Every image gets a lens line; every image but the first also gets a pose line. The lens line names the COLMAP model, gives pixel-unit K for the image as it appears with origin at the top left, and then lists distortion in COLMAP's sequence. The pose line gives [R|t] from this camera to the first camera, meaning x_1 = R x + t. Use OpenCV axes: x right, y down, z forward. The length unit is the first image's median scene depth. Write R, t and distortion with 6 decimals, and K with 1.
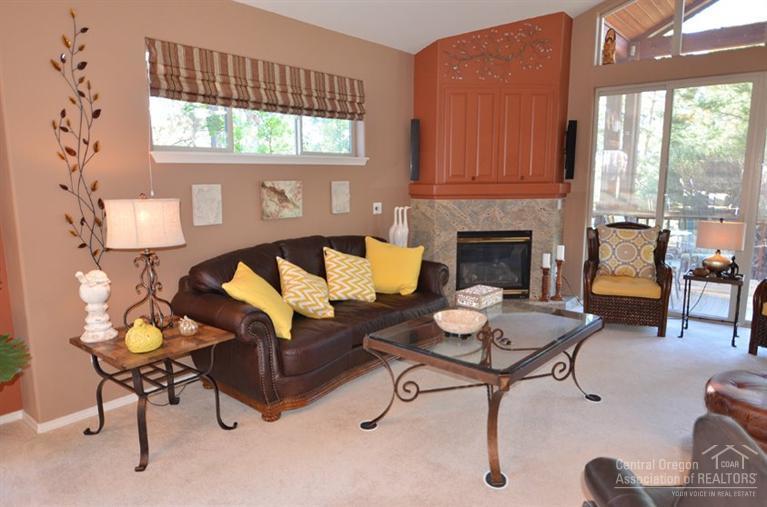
lens RADIAL K [[511.5, 0, 382.8], [0, 511.5, 256.9], [0, 0, 1]] dist [0.010814, -0.025542]
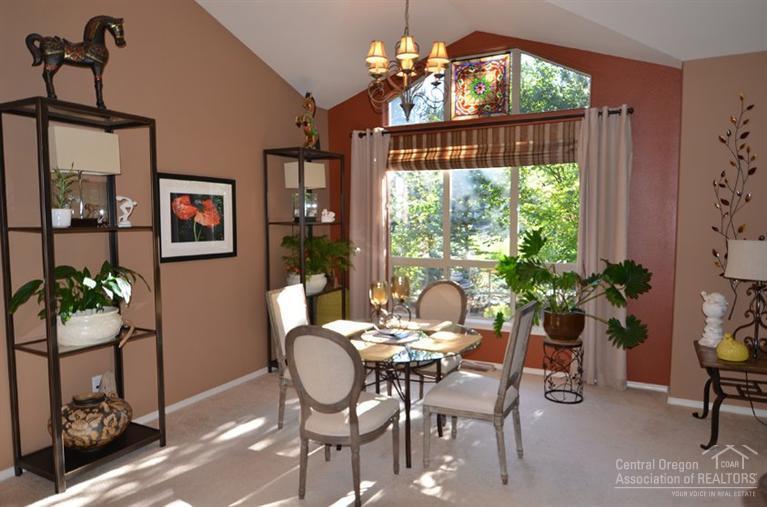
lens RADIAL K [[511.5, 0, 382.8], [0, 511.5, 256.9], [0, 0, 1]] dist [0.010814, -0.025542]
pose [[0.199645, 0.077864, -0.976770, 0.379813], [-0.153646, 0.986994, 0.047275, 0.004030], [0.967747, 0.140638, 0.209012, -0.077351]]
